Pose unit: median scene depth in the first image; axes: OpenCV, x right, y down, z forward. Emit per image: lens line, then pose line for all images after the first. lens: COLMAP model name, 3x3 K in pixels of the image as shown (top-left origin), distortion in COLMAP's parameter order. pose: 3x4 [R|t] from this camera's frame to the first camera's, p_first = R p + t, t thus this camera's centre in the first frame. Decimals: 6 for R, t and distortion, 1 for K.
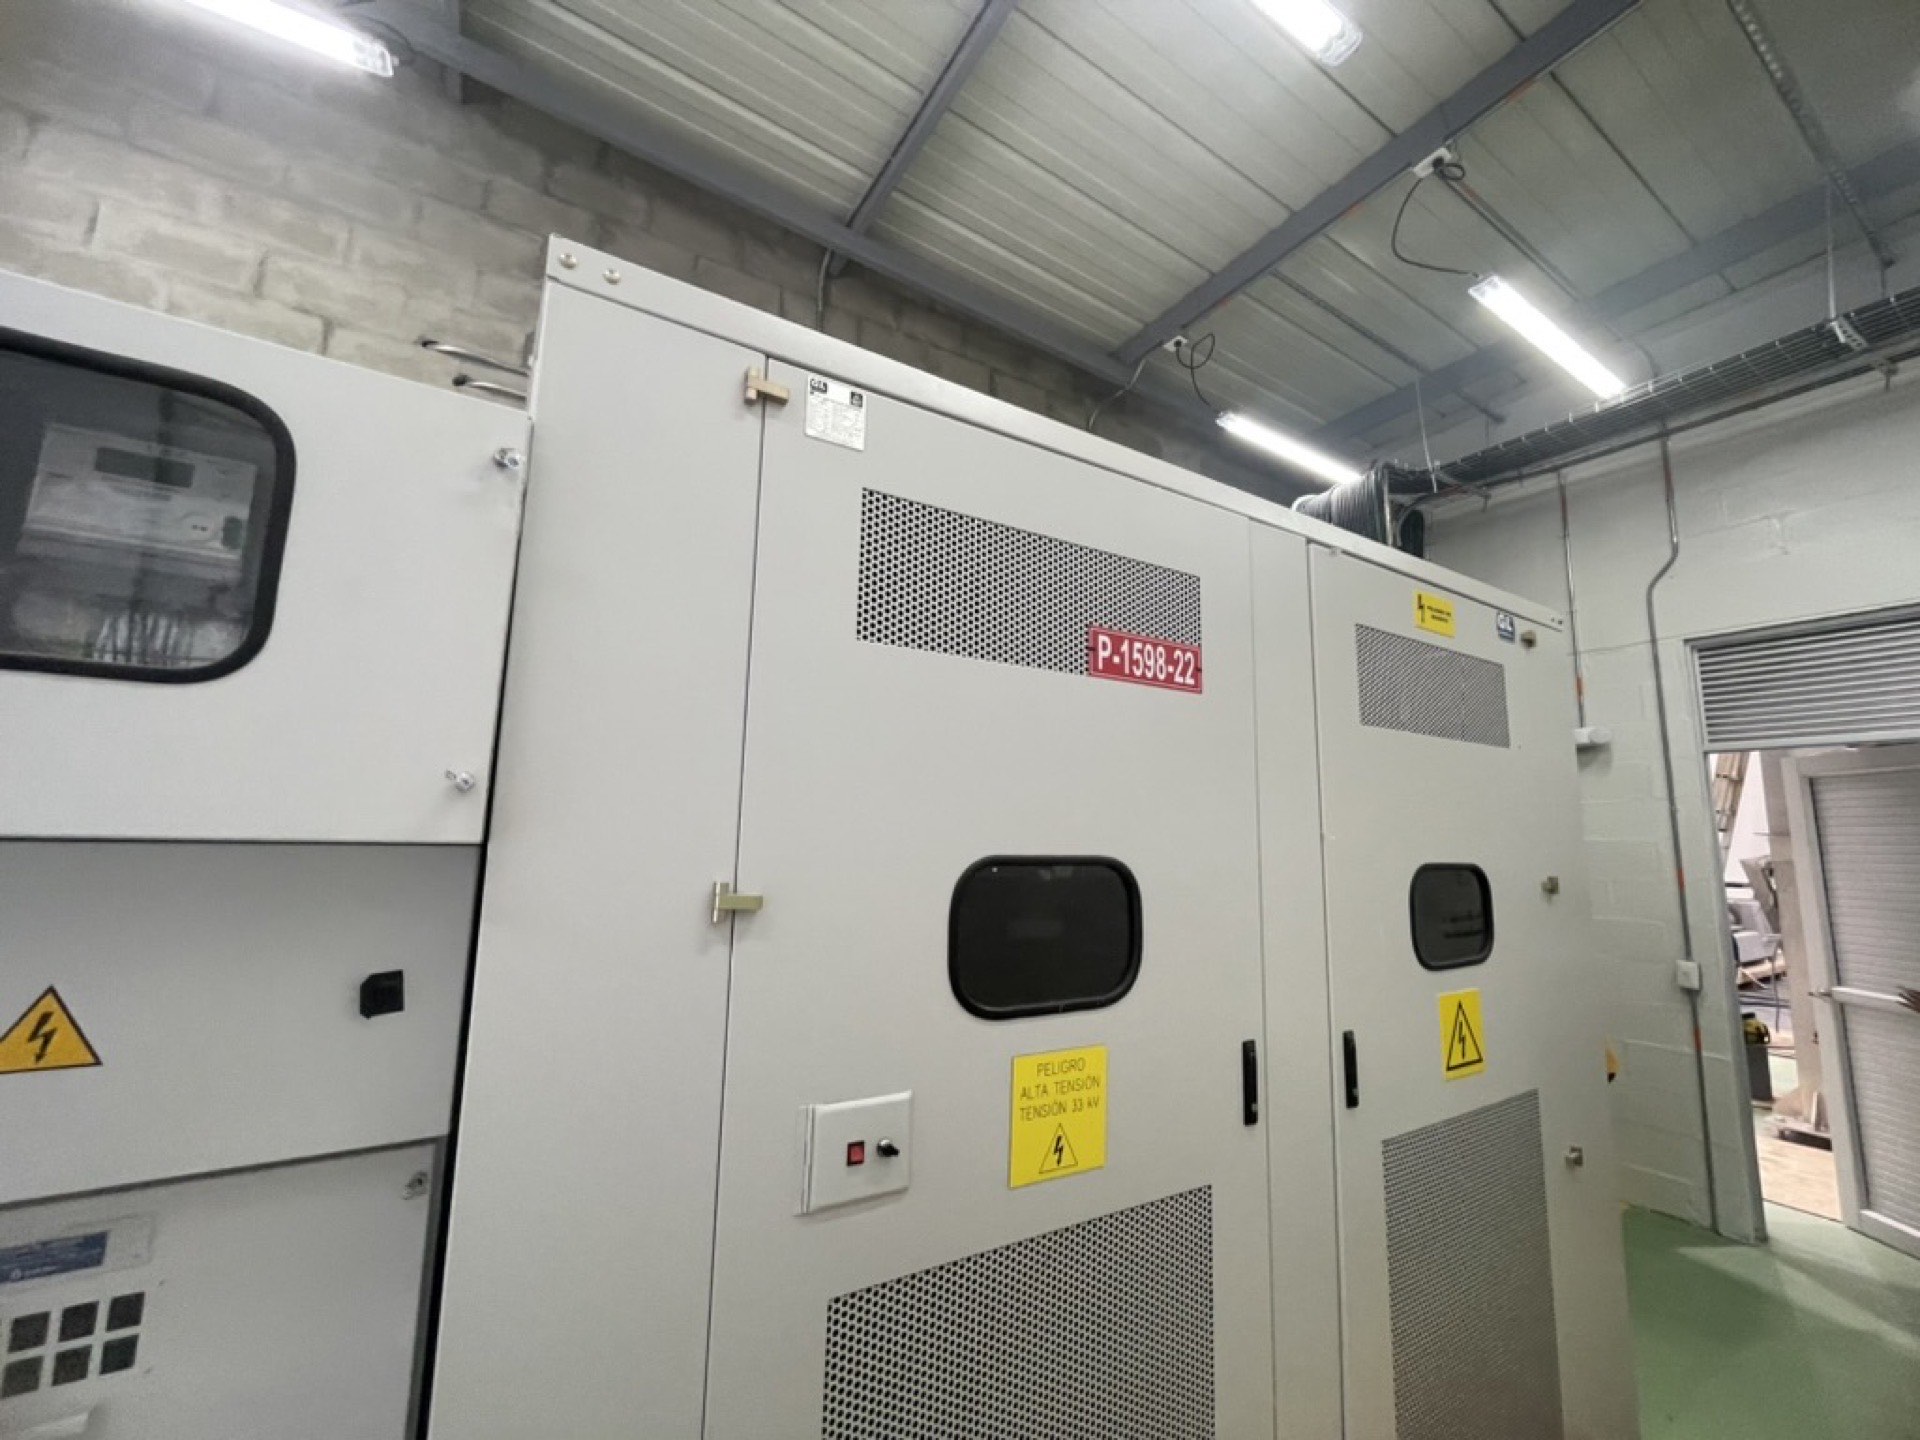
lens RADIAL K [[779.5, 0, 960.0], [0, 779.5, 720.0], [0, 0, 1]] dist [-0.004307, 0.000054]
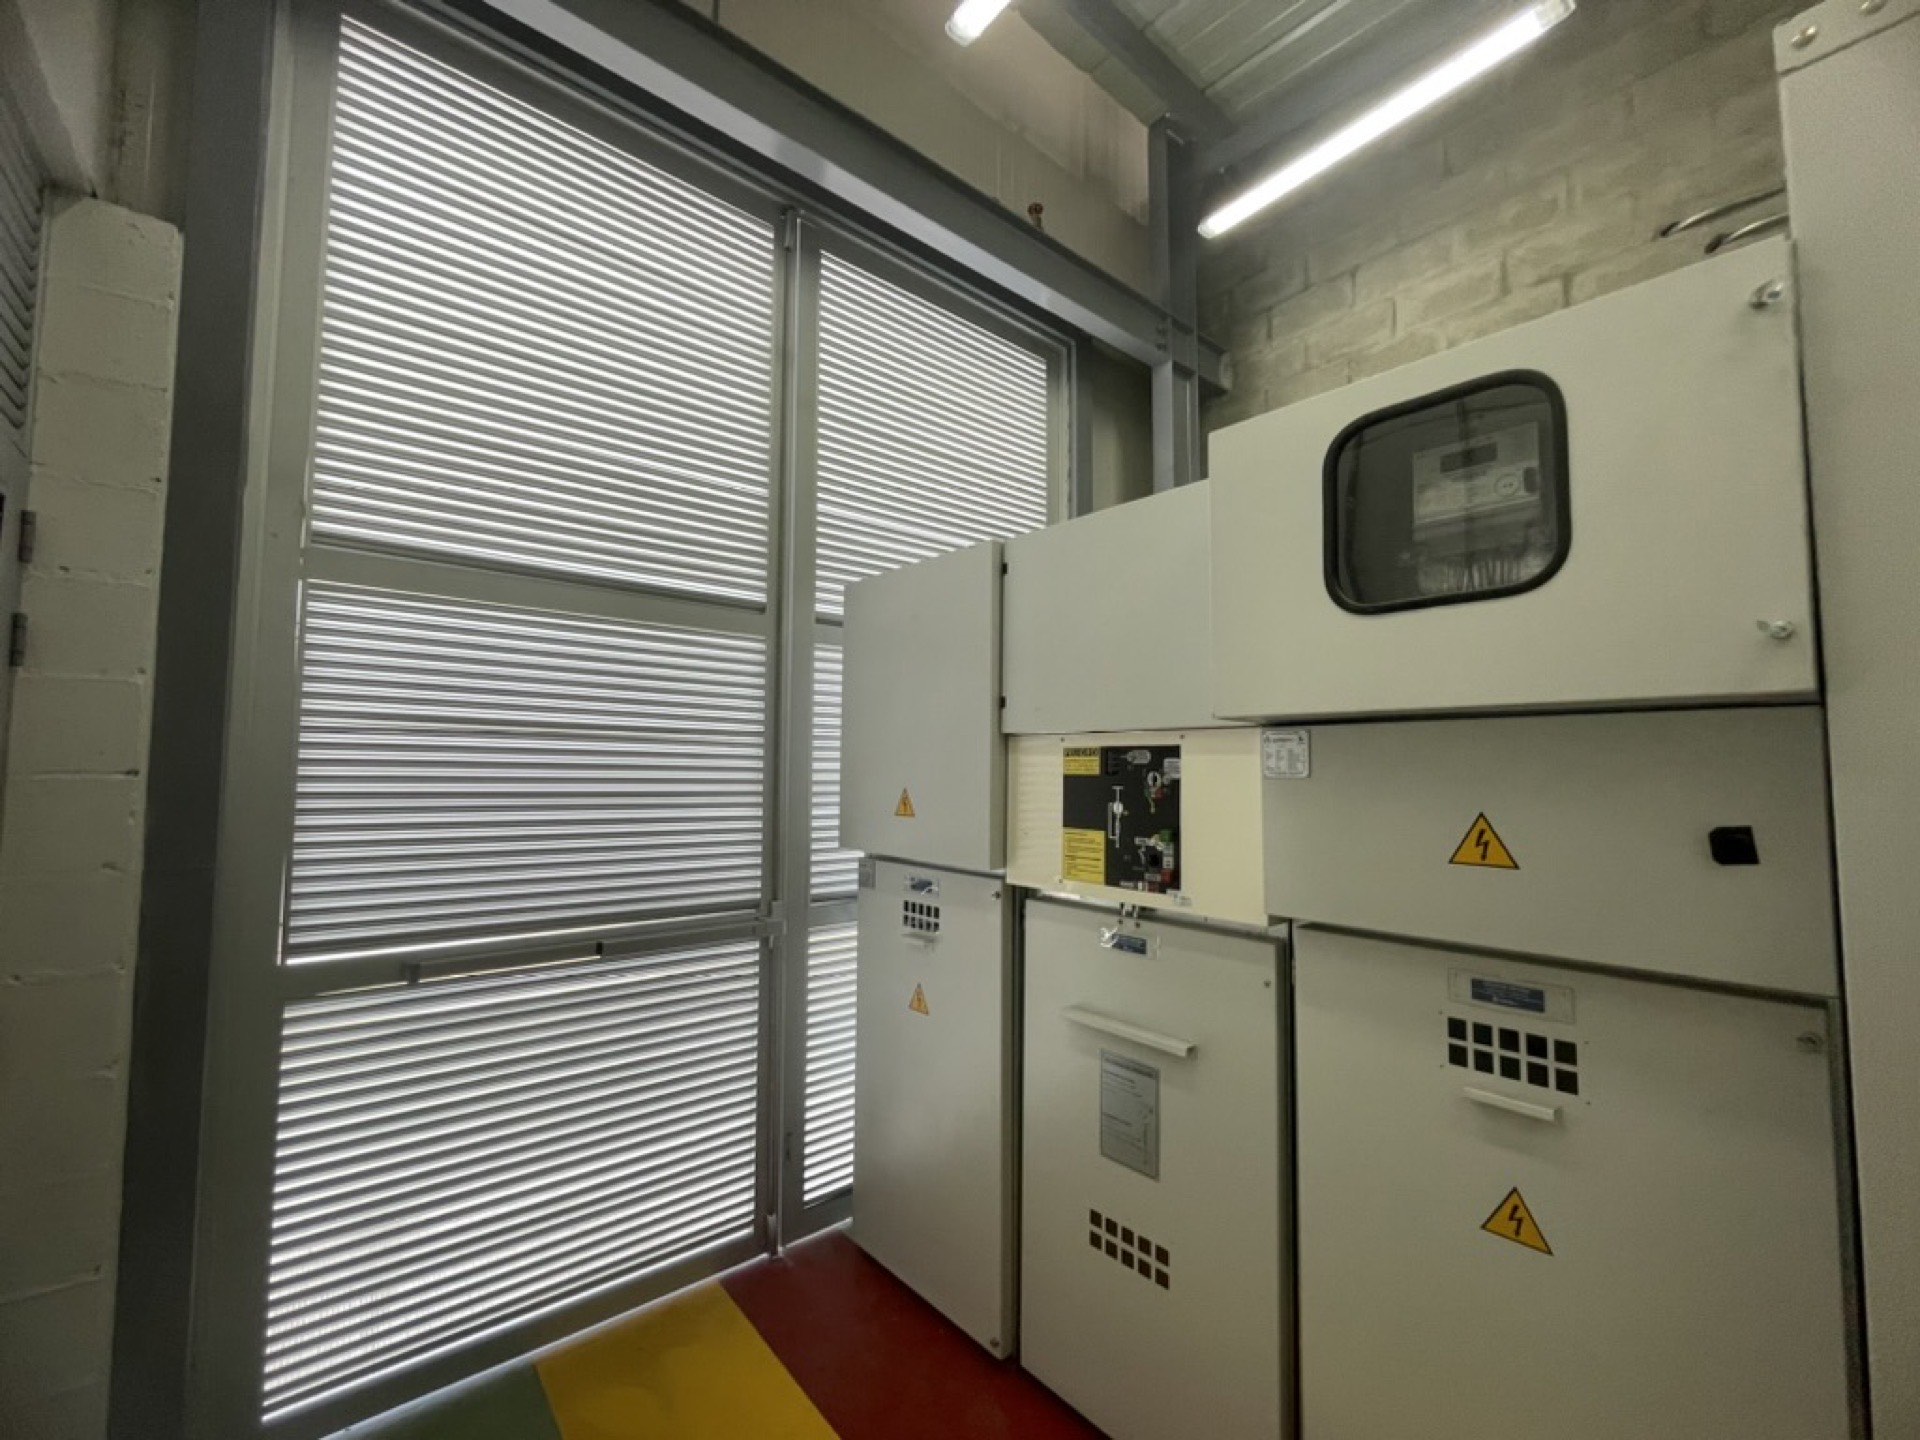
lens RADIAL K [[779.5, 0, 960.0], [0, 779.5, 720.0], [0, 0, 1]] dist [-0.004307, 0.000054]
pose [[0.156959, -0.080928, -0.984284, 0.153164], [0.142800, 0.988023, -0.058464, 0.090916], [0.977227, -0.131380, 0.166635, -0.193080]]
